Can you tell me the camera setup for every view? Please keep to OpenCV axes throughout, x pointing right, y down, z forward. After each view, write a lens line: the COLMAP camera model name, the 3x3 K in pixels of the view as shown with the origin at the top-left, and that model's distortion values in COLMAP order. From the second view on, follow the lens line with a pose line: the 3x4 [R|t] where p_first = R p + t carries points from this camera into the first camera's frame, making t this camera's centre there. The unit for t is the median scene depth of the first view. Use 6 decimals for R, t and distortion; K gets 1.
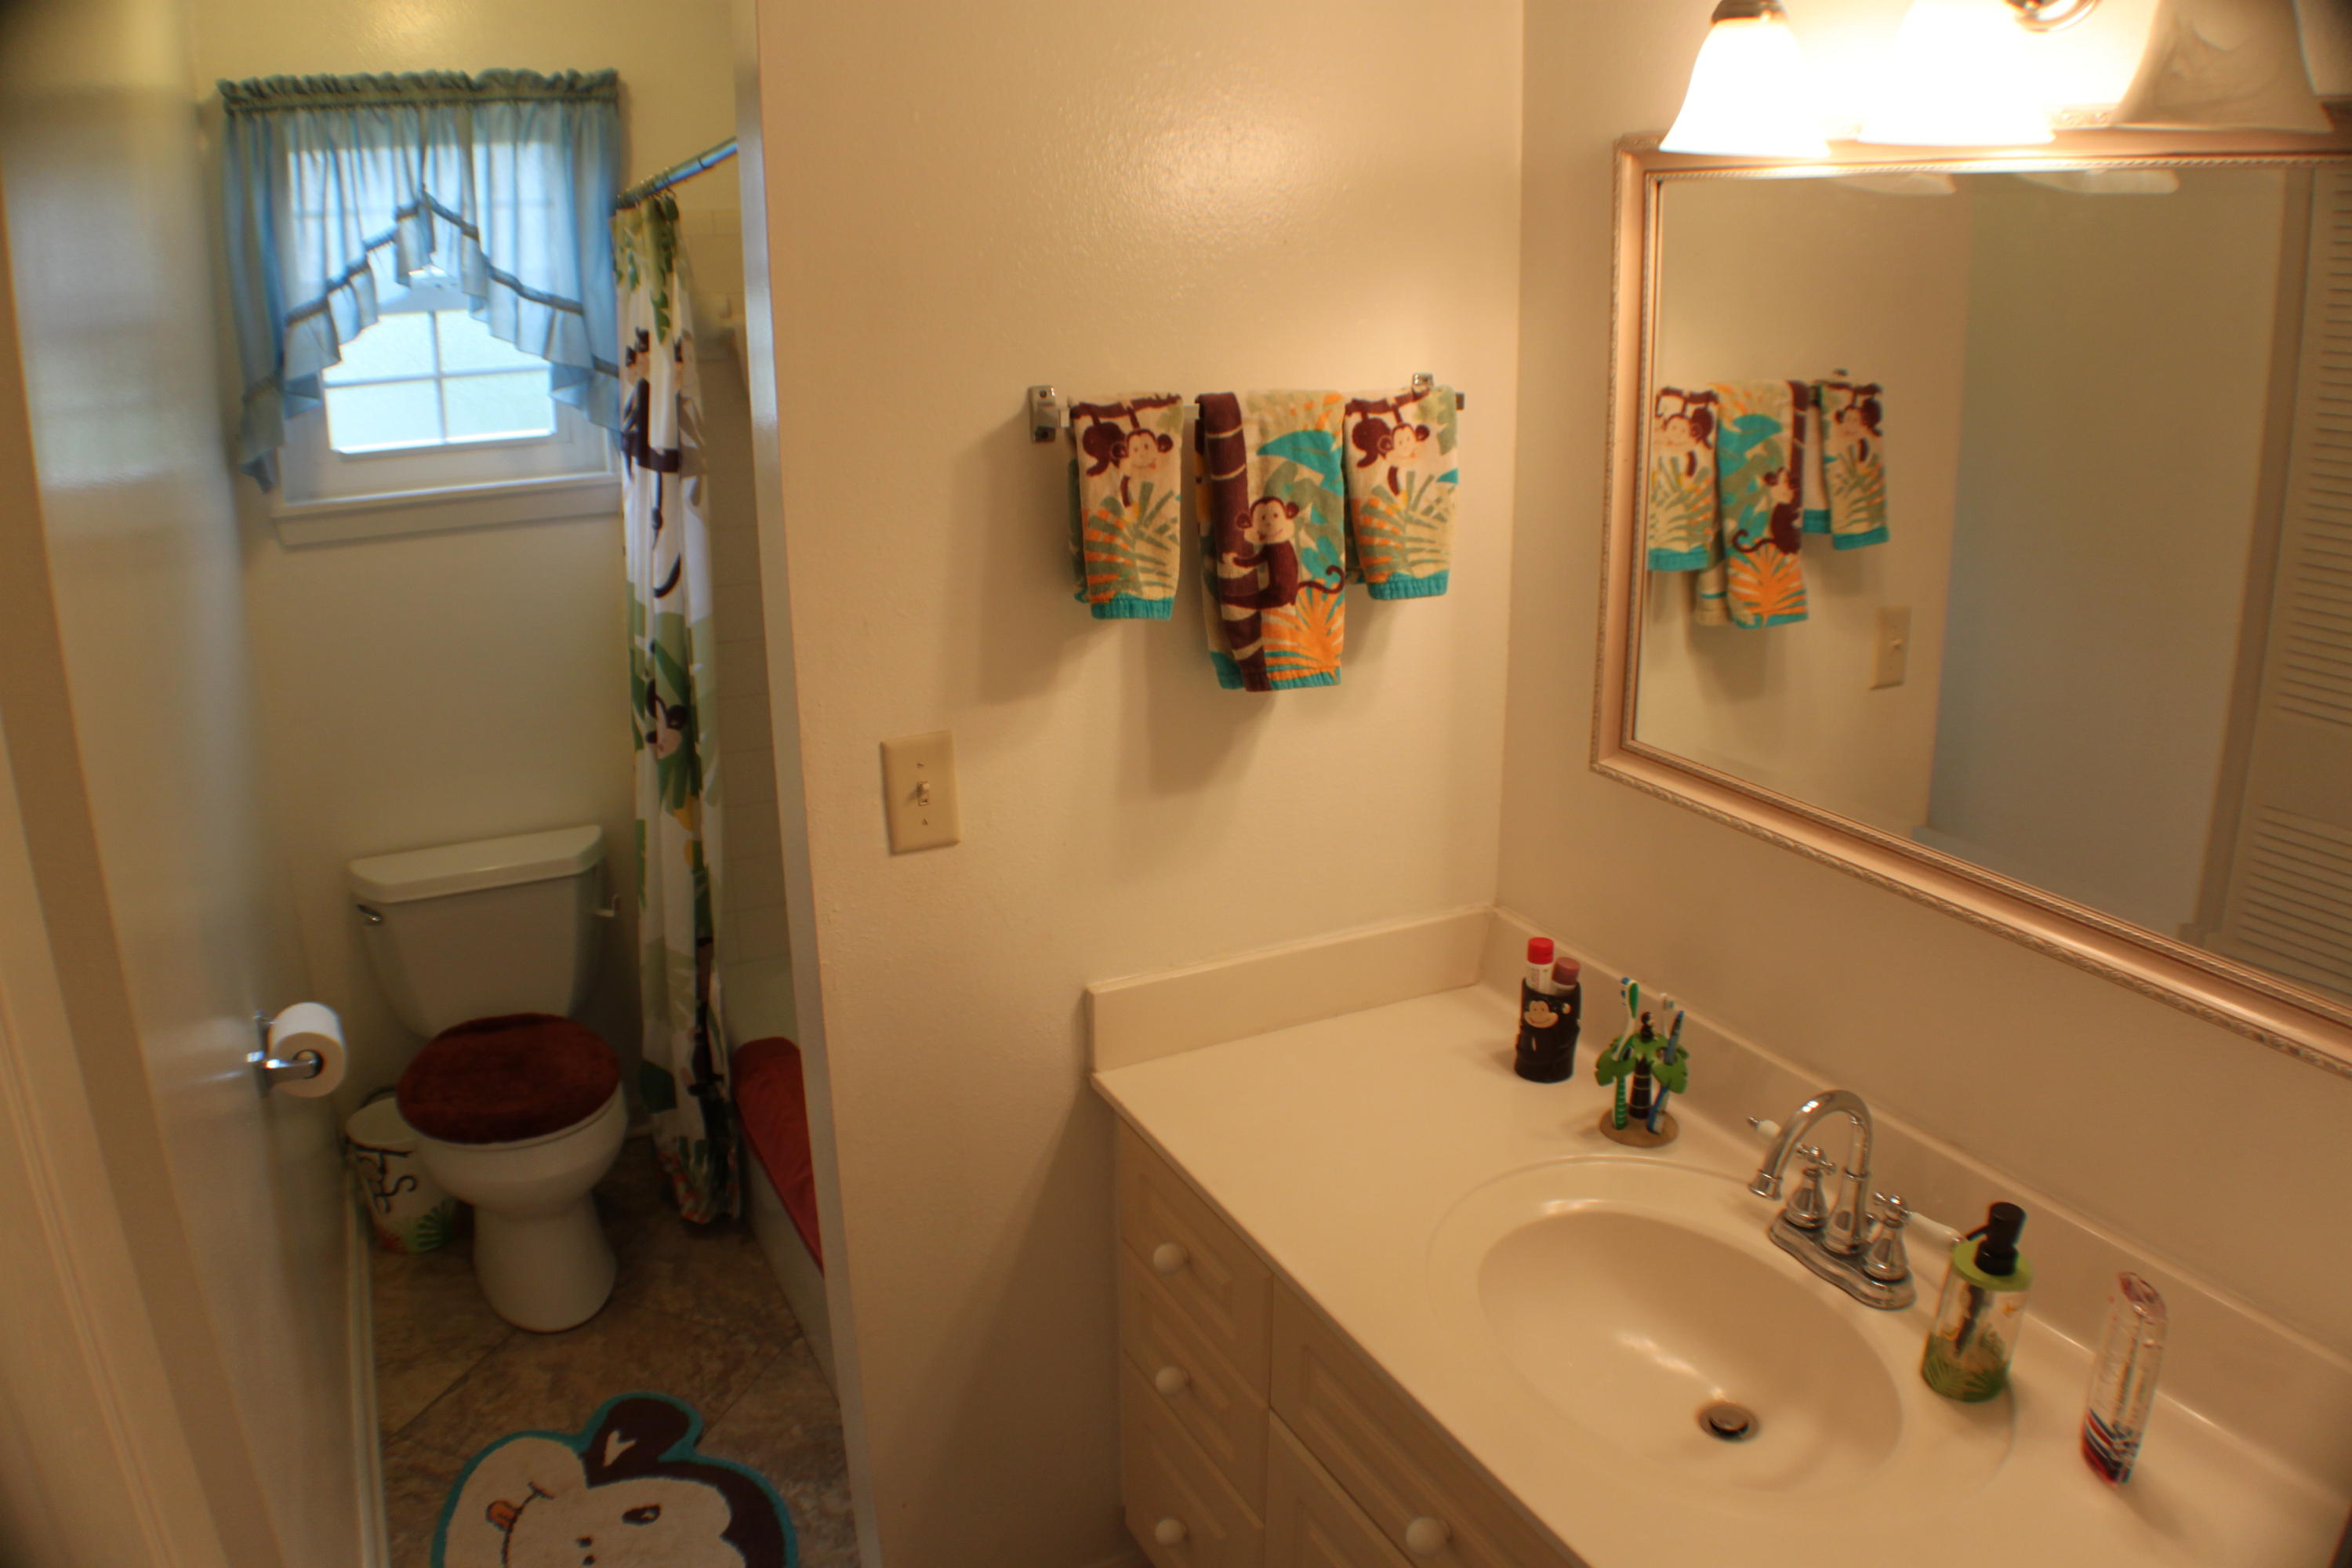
lens RADIAL K [[1641.4, 0, 1170.9], [0, 1641.4, 779.1], [0, 0, 1]] dist [-0.214334, 0.061137]
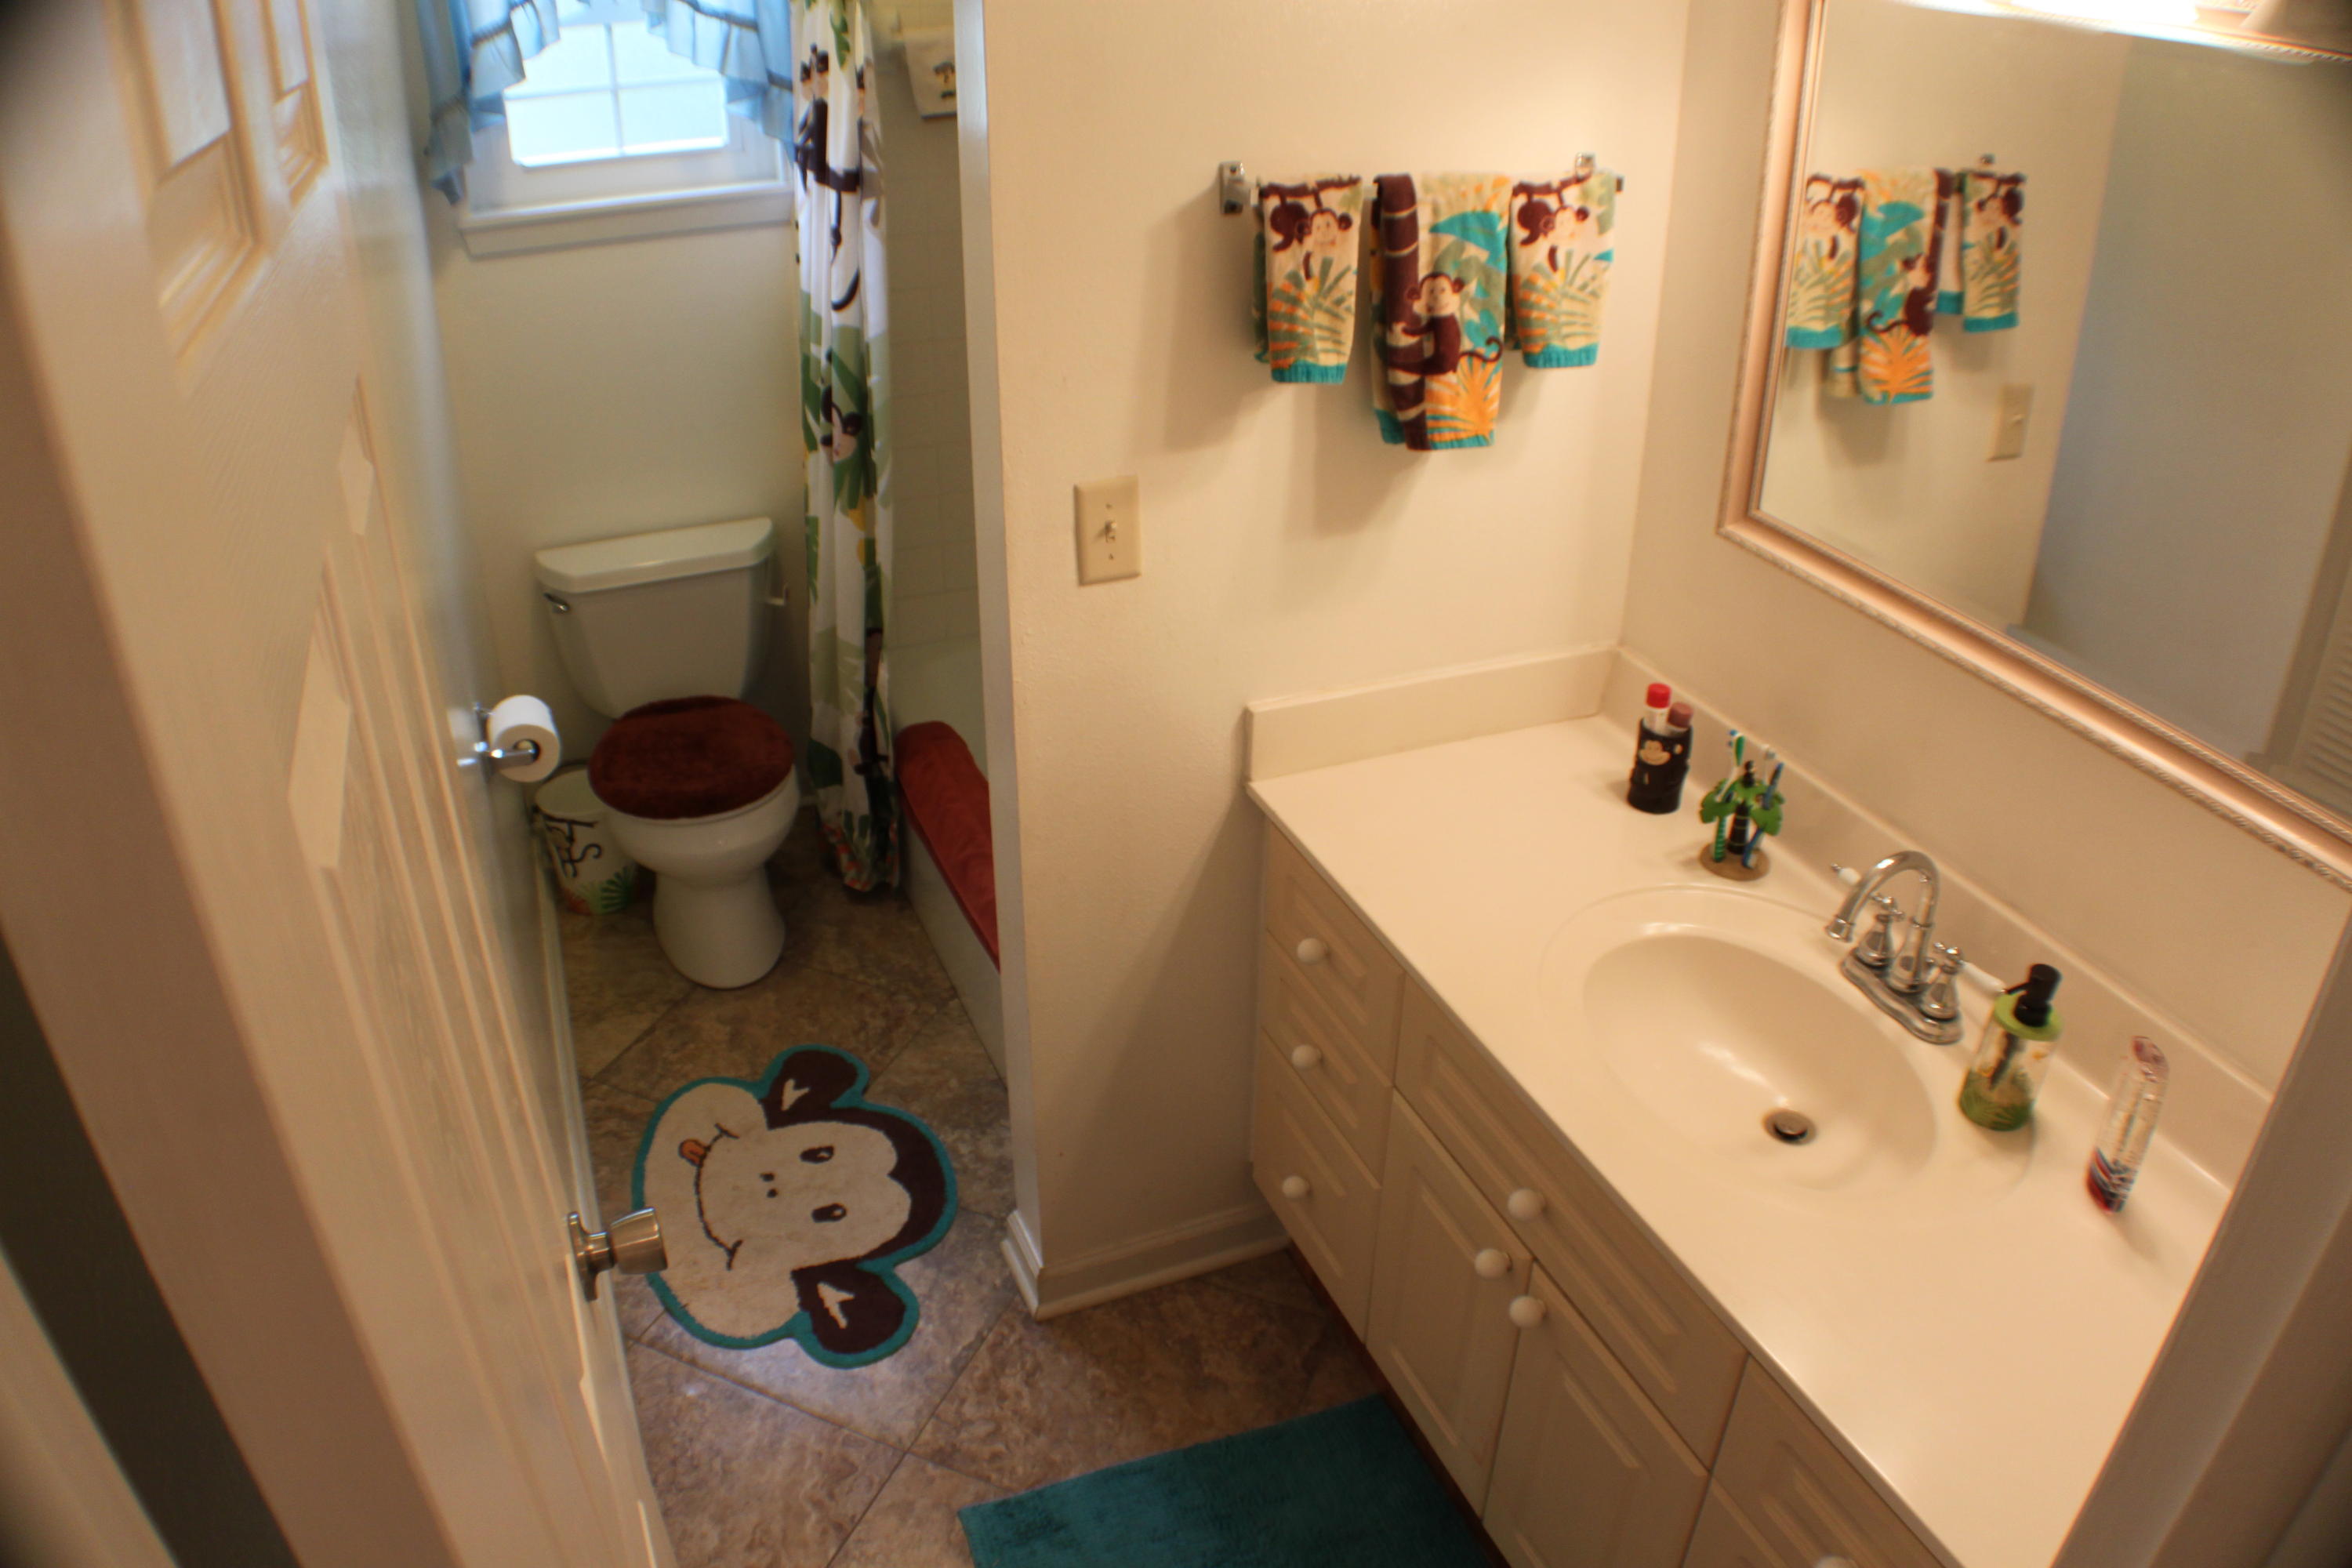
lens RADIAL K [[1641.4, 0, 1165.9], [0, 1641.4, 776.0], [0, 0, 1]] dist [-0.214334, 0.061137]
pose [[0.996705, 0.047082, -0.066042, -0.025075], [-0.032931, 0.979043, 0.200972, -0.039692], [0.074120, -0.198135, 0.977368, -0.084919]]
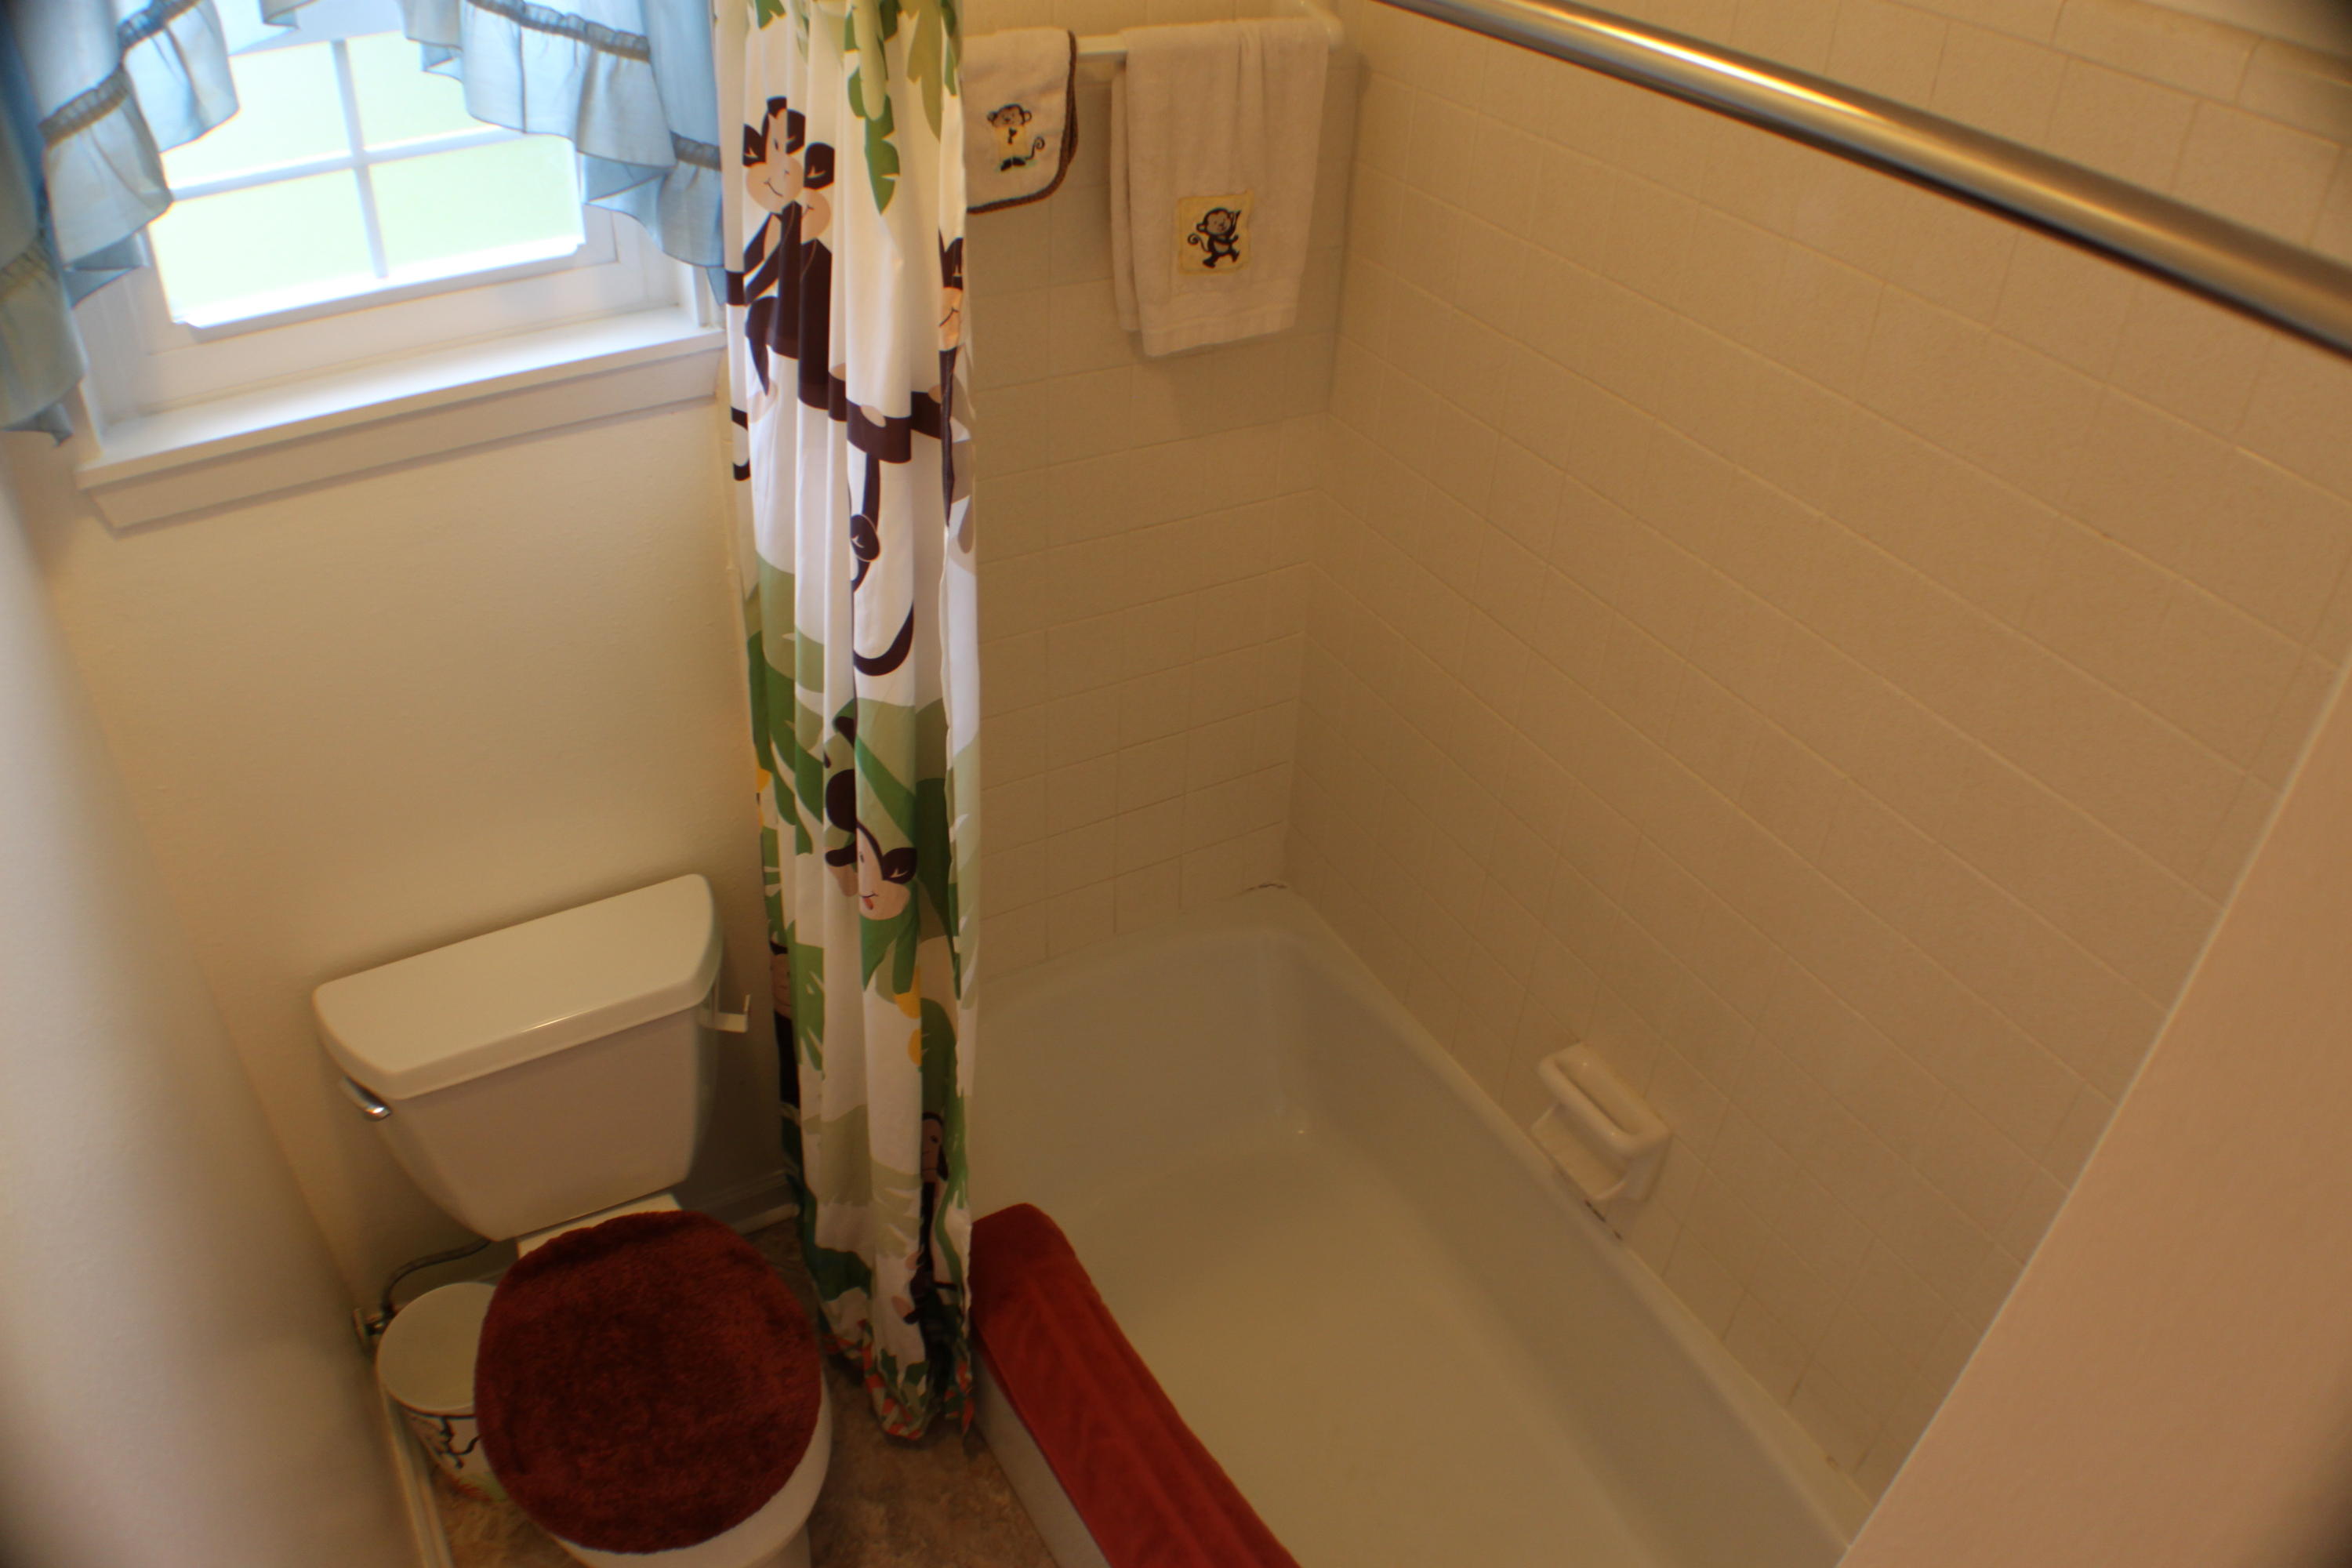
lens RADIAL K [[1641.4, 0, 1184.7], [0, 1641.4, 801.6], [0, 0, 1]] dist [-0.214334, 0.061137]
pose [[0.997221, 0.004429, 0.074362, -0.312470], [-0.029618, 0.939513, 0.341230, -0.318018], [-0.068353, -0.342485, 0.937034, 0.584810]]
